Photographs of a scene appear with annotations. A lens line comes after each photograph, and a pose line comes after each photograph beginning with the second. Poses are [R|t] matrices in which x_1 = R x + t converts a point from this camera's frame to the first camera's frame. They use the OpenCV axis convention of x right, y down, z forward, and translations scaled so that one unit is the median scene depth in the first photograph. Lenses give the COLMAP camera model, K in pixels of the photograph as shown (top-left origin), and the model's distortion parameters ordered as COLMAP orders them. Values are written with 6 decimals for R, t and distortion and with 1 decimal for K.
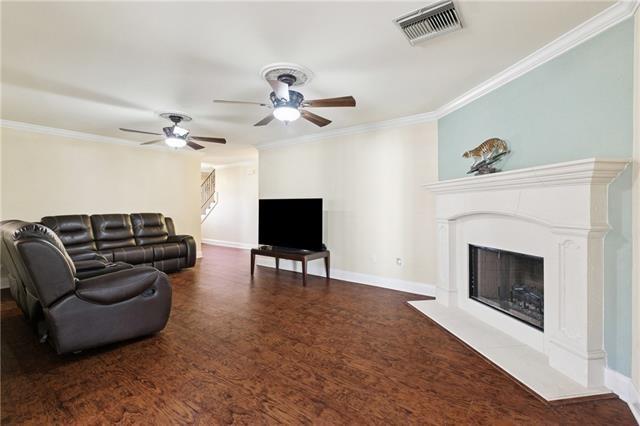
lens RADIAL K [[288.2, 0, 317.0], [0, 288.2, 209.9], [0, 0, 1]] dist [0.001344, 0.000861]
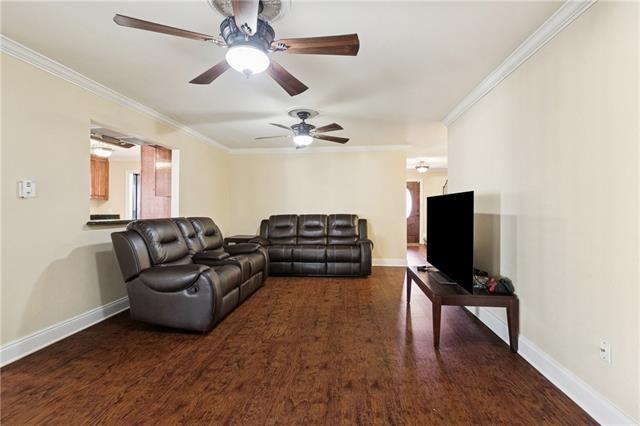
lens RADIAL K [[288.2, 0, 319.7], [0, 288.2, 212.0], [0, 0, 1]] dist [0.001344, 0.000861]
pose [[0.506363, 0.008036, -0.862283, 0.275047], [-0.003451, 0.999967, 0.007293, -0.004166], [0.862313, -0.000717, 0.506374, 0.435606]]
